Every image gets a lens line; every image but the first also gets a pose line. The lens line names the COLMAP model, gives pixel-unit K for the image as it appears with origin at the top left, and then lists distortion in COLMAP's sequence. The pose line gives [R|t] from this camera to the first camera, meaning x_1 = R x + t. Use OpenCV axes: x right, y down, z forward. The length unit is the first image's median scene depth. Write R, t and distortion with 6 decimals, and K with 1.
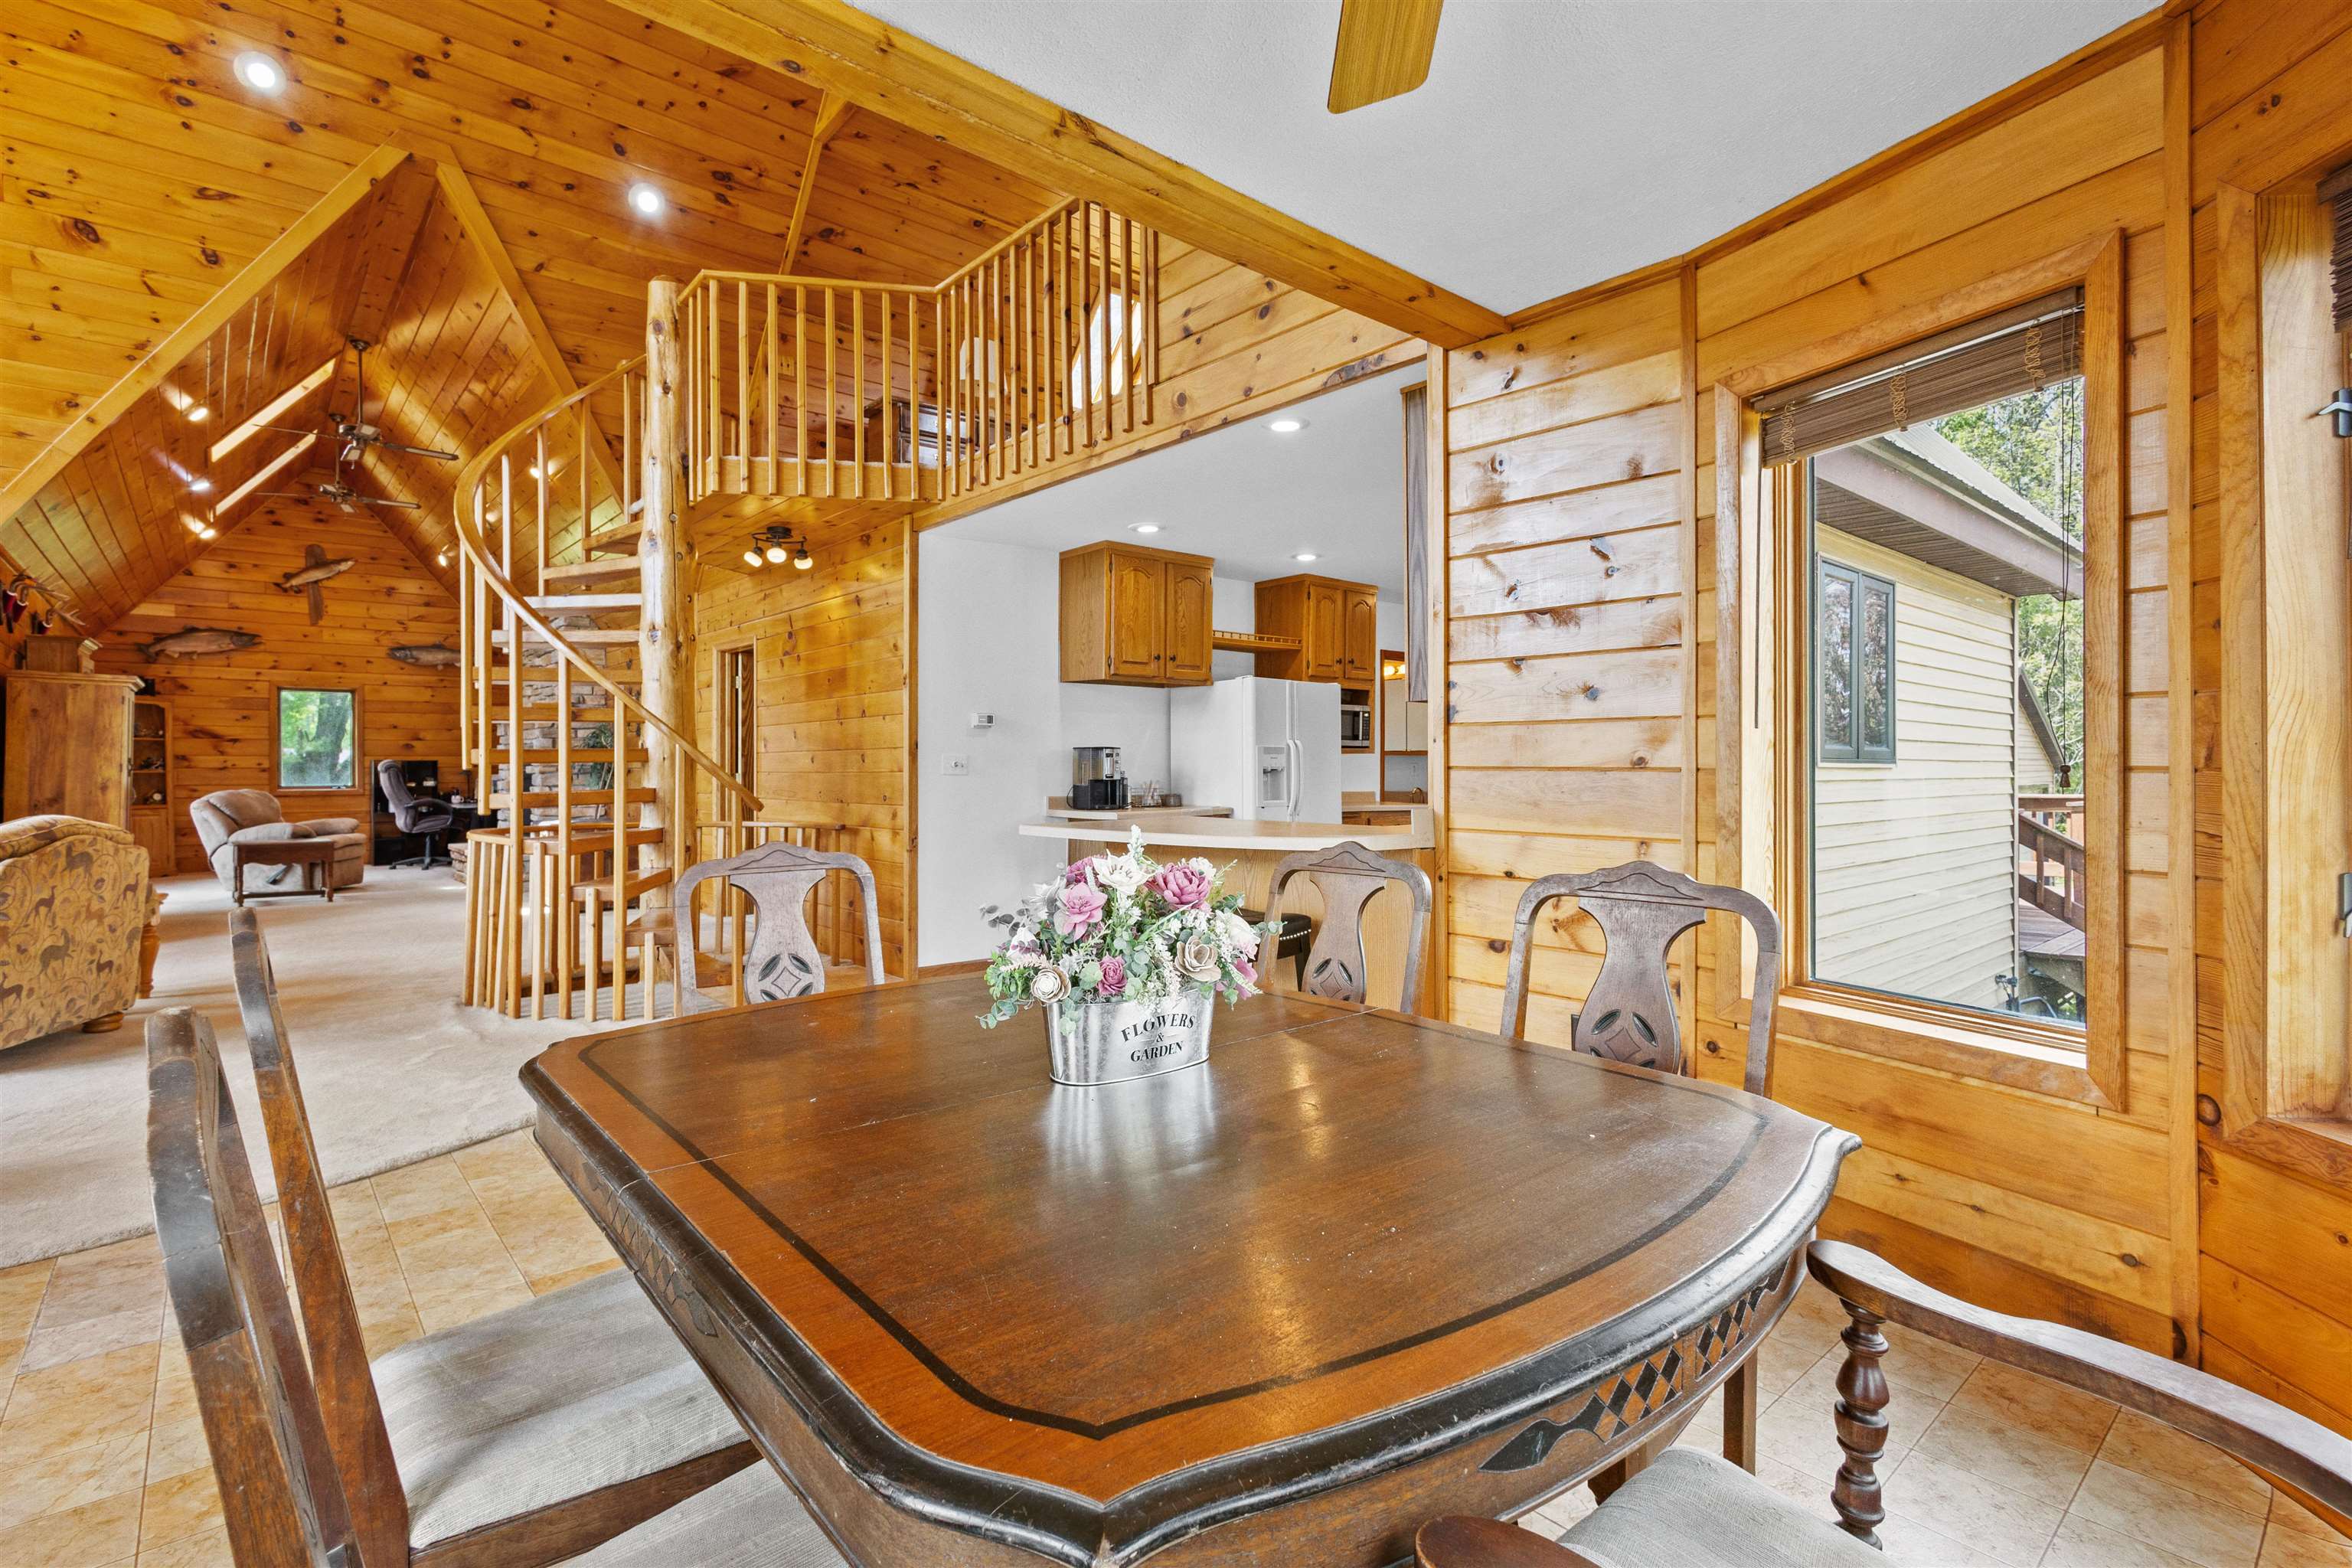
lens RADIAL K [[1087.6, 0, 1168.8], [0, 1087.6, 760.2], [0, 0, 1]] dist [0.014008, -0.005709]
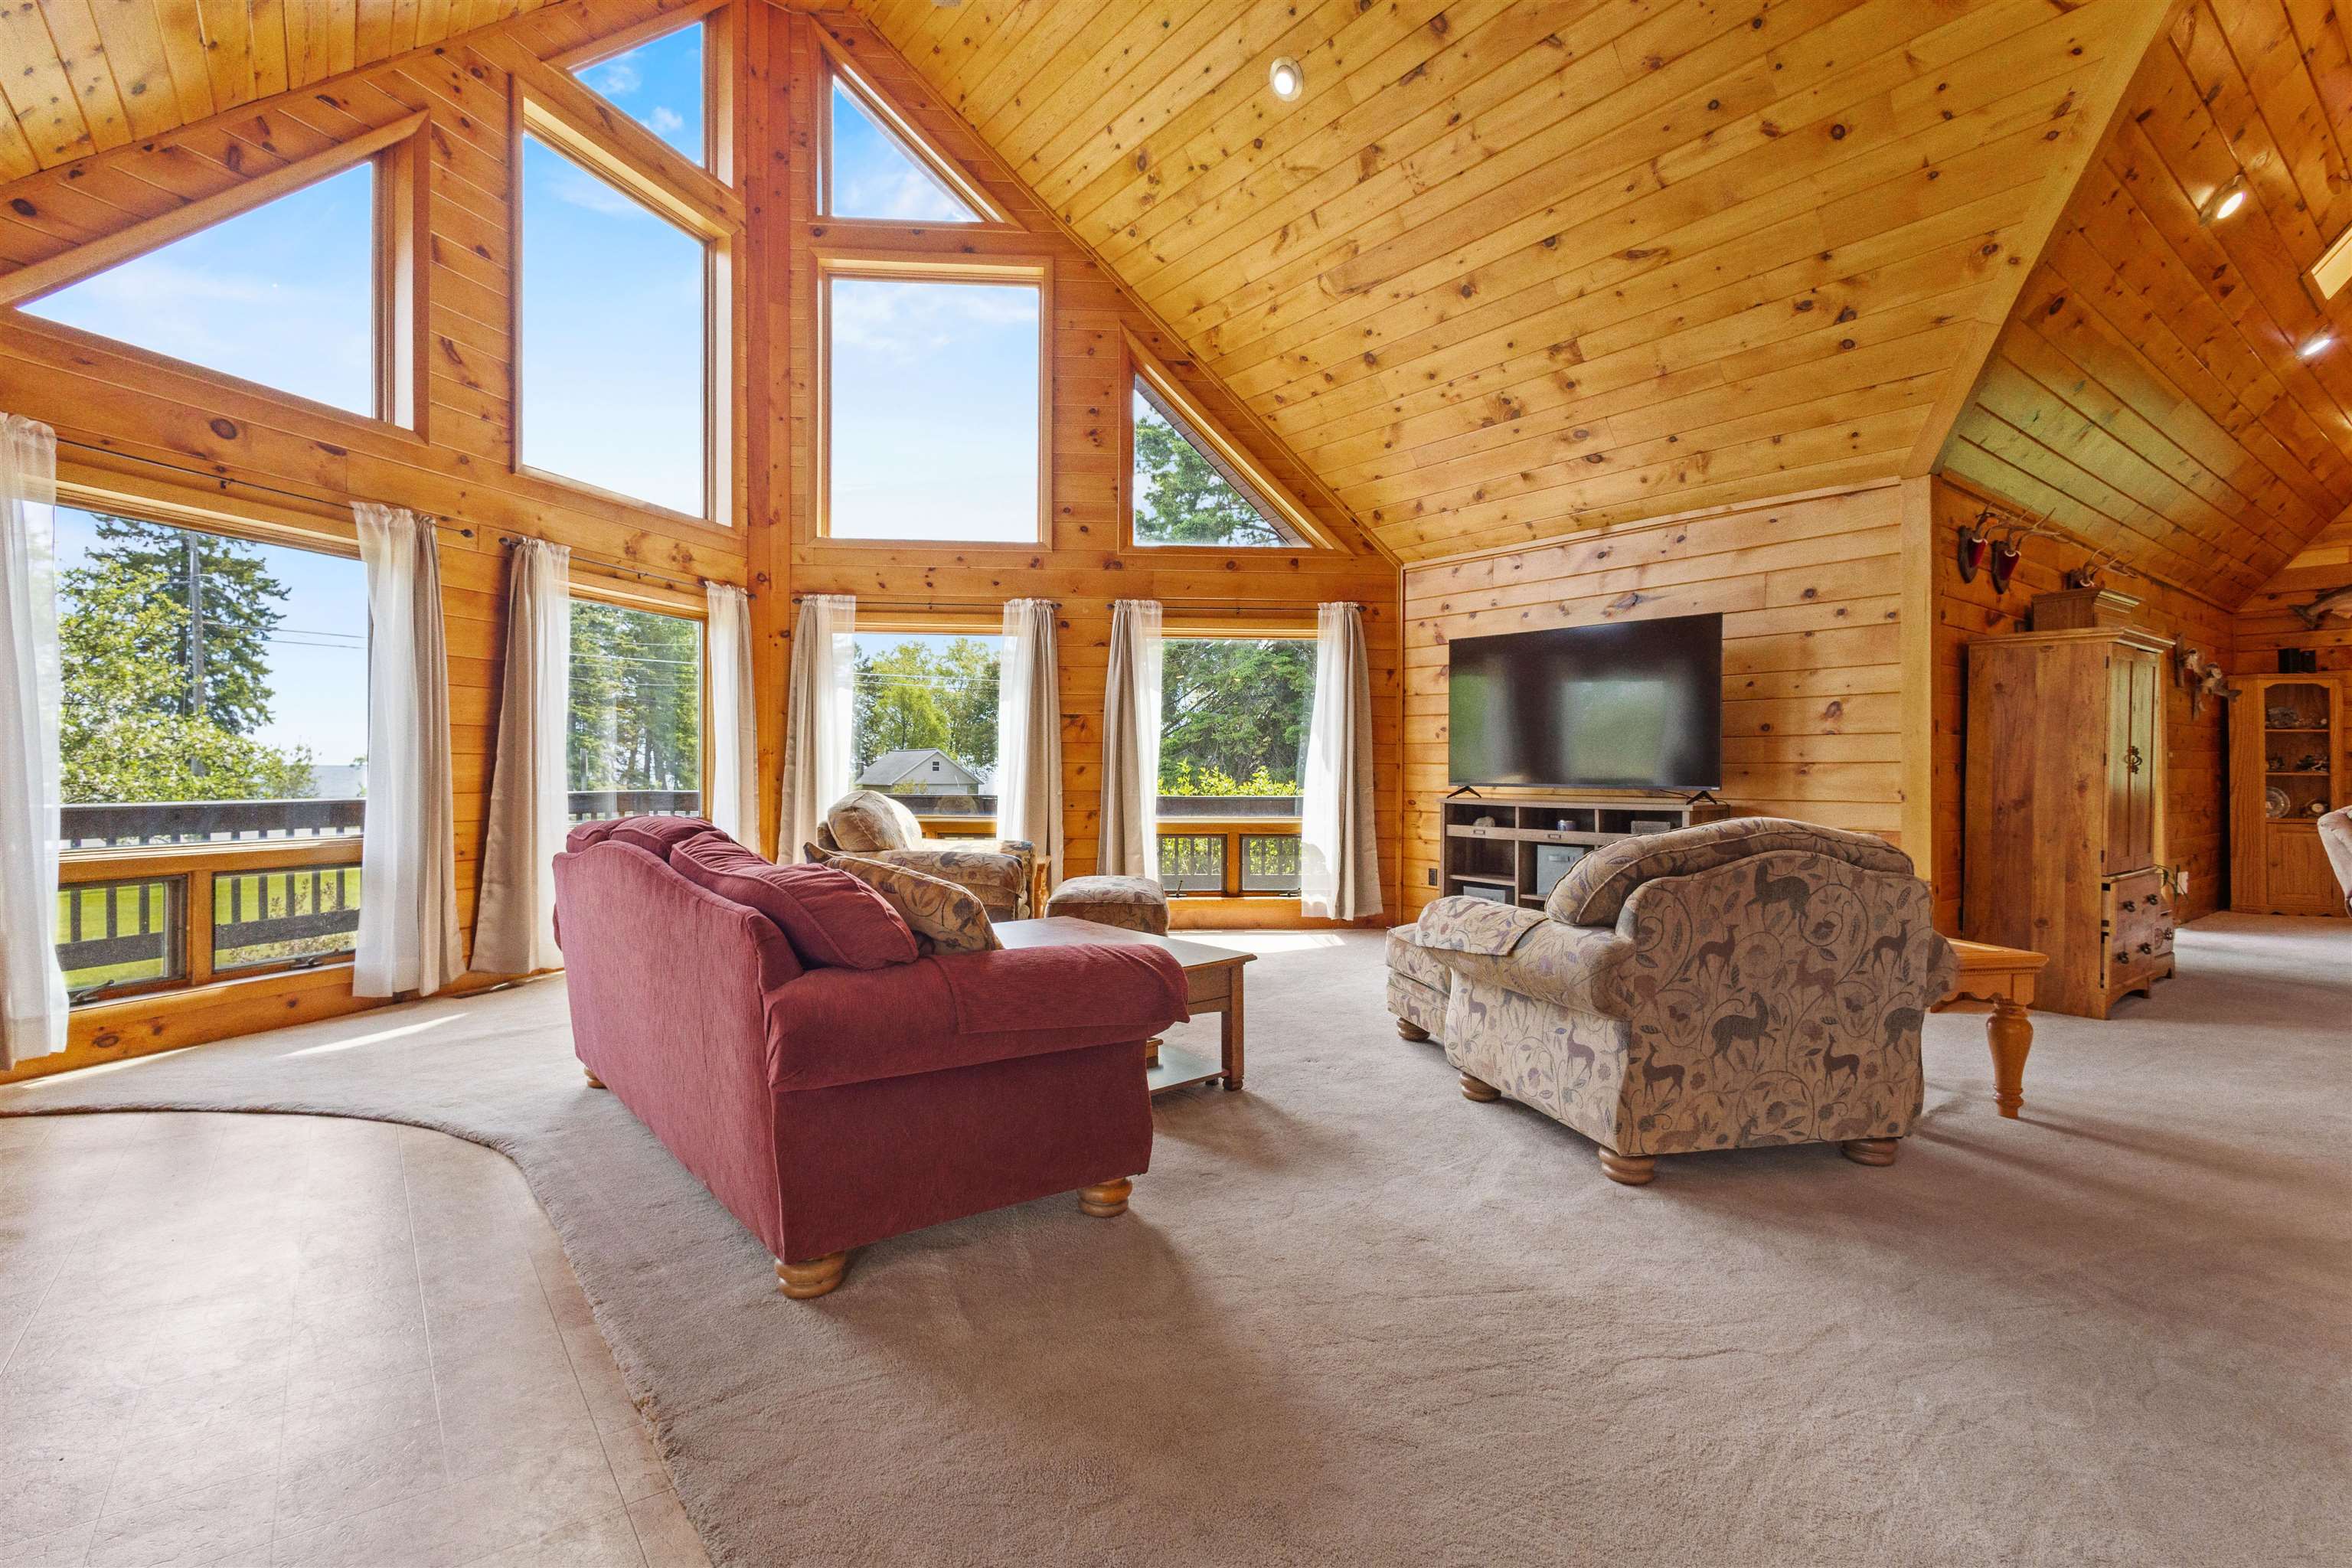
lens RADIAL K [[1087.6, 0, 1165.3], [0, 1087.6, 769.0], [0, 0, 1]] dist [0.014008, -0.005709]
pose [[-0.062584, -0.002467, -0.998037, -0.263053], [-0.000106, 0.999997, -0.002465, 0.017867], [0.998040, -0.000049, -0.062585, 0.531180]]
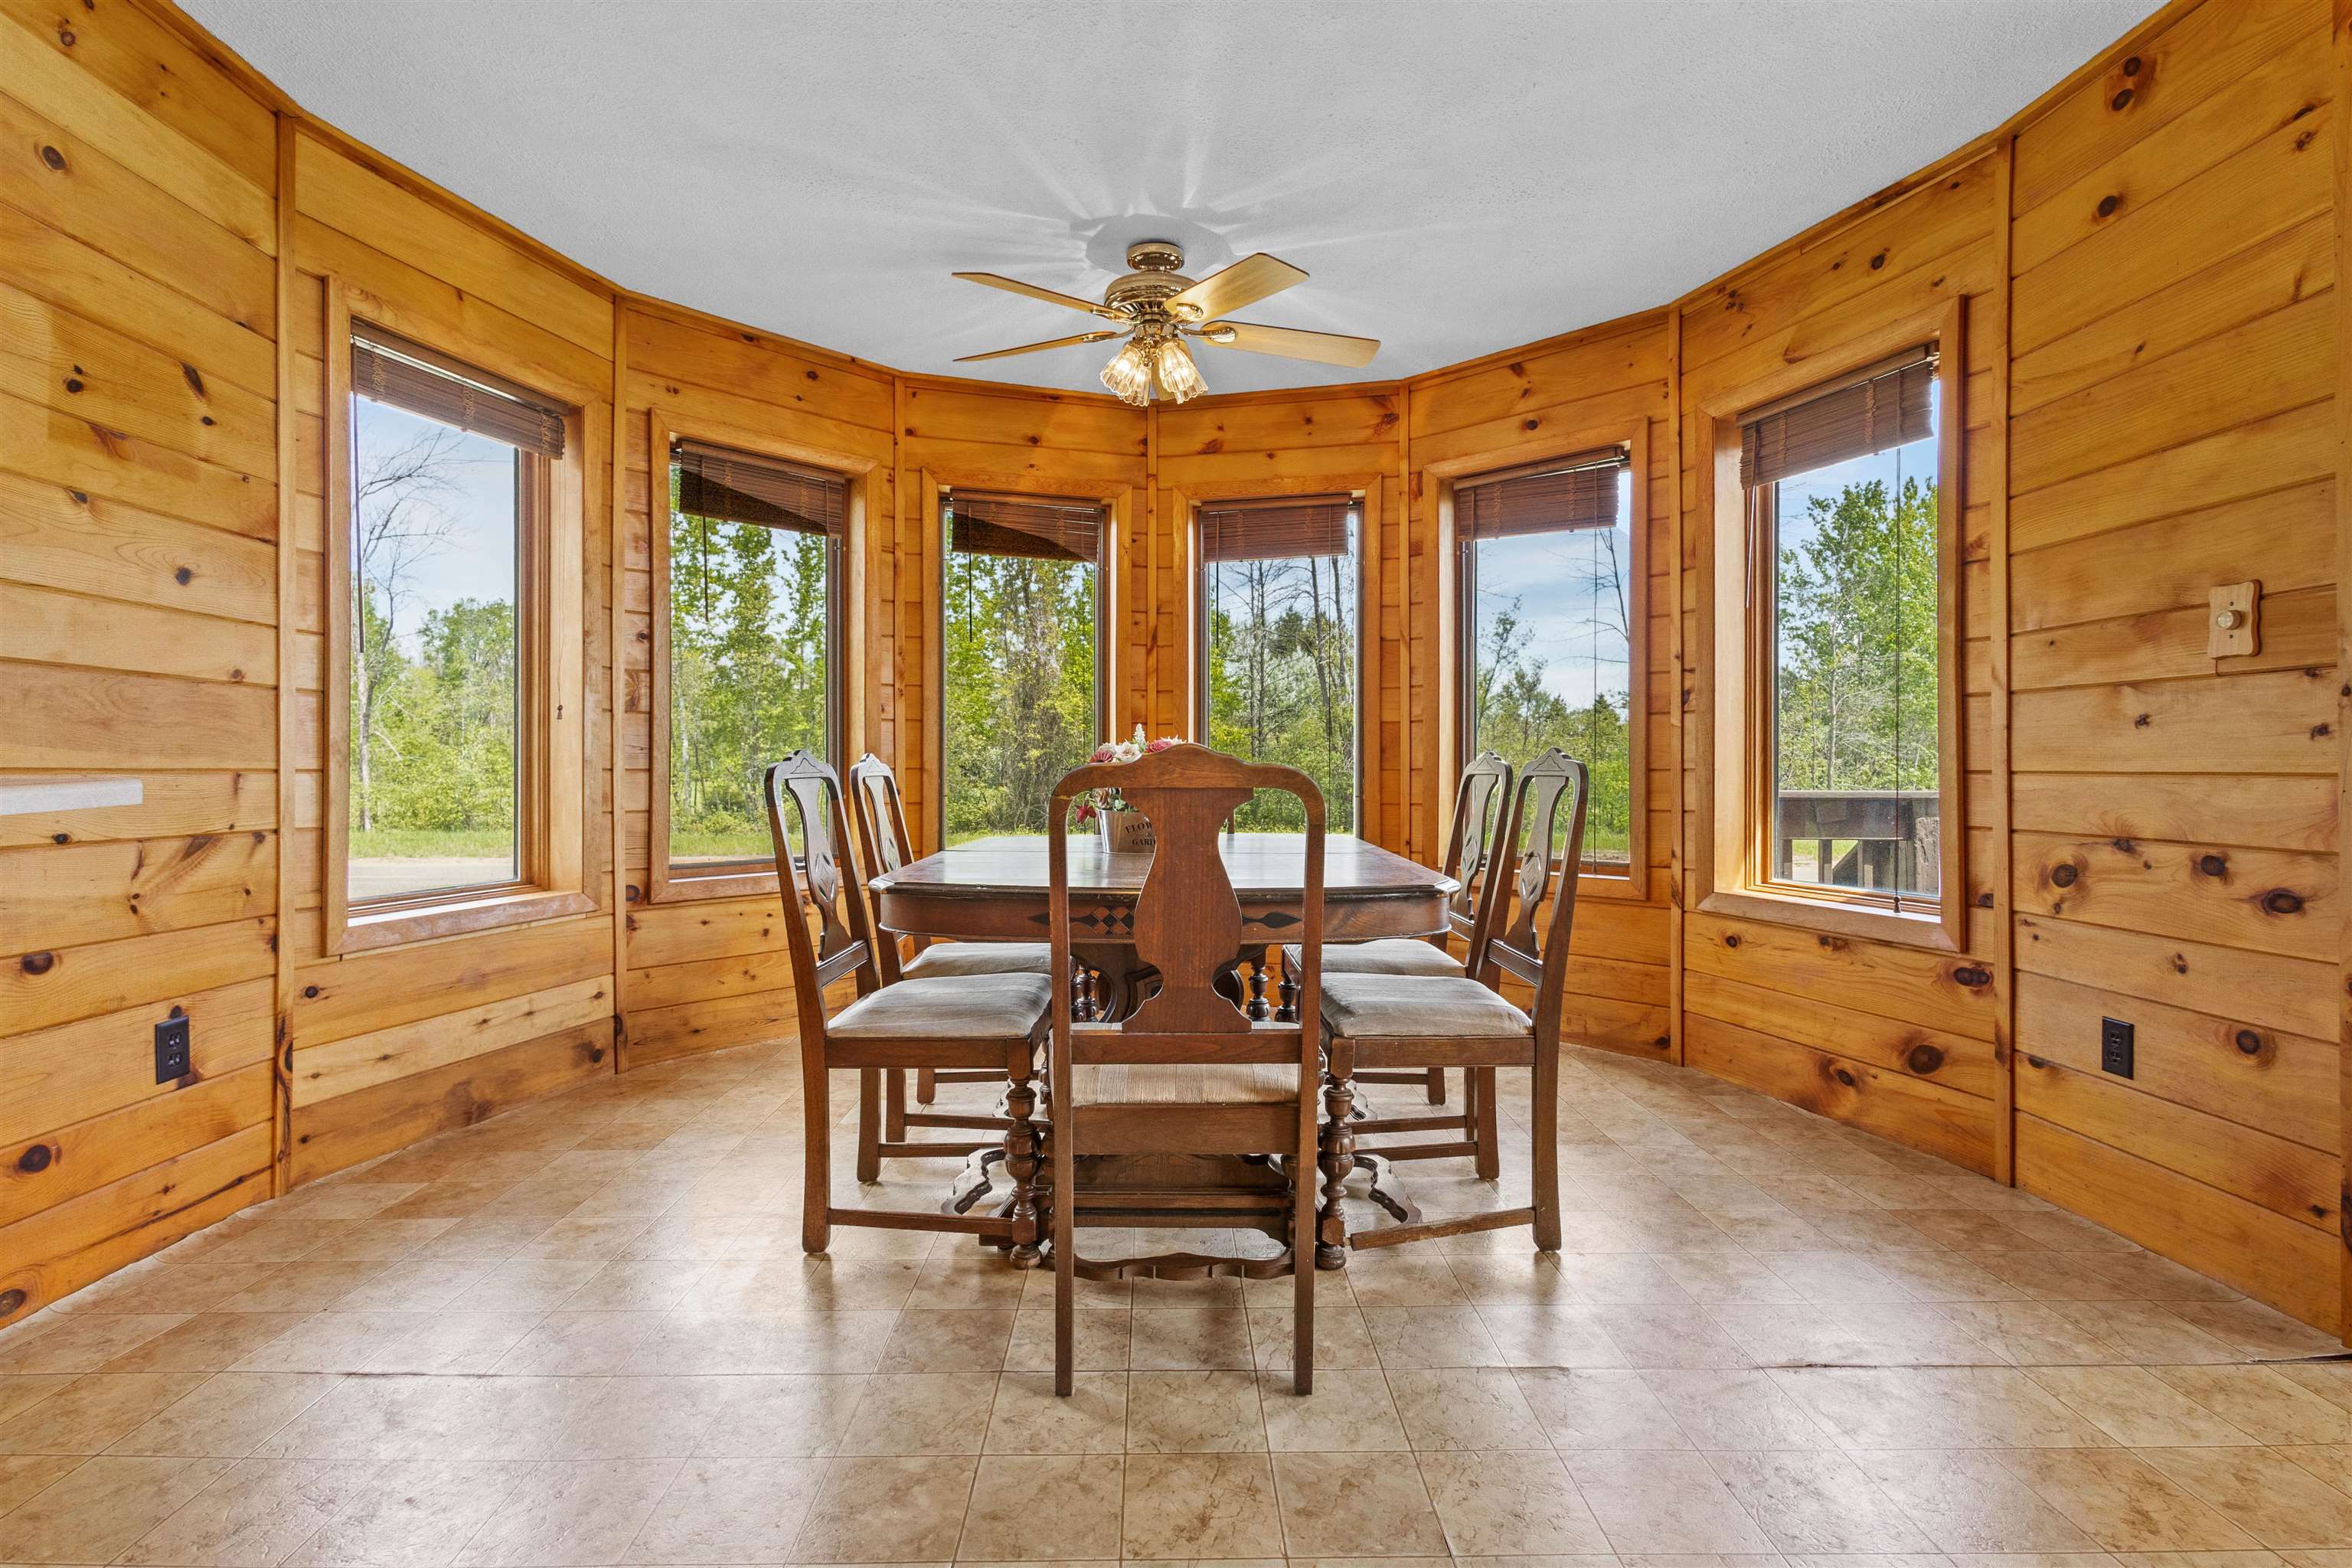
lens RADIAL K [[1087.6, 0, 1167.1], [0, 1087.6, 767.2], [0, 0, 1]] dist [0.014008, -0.005709]
pose [[-0.766405, 0.000646, 0.642357, -0.311539], [-0.005513, 0.999956, -0.007583, 0.036691], [-0.642334, -0.009353, -0.766368, 0.597966]]
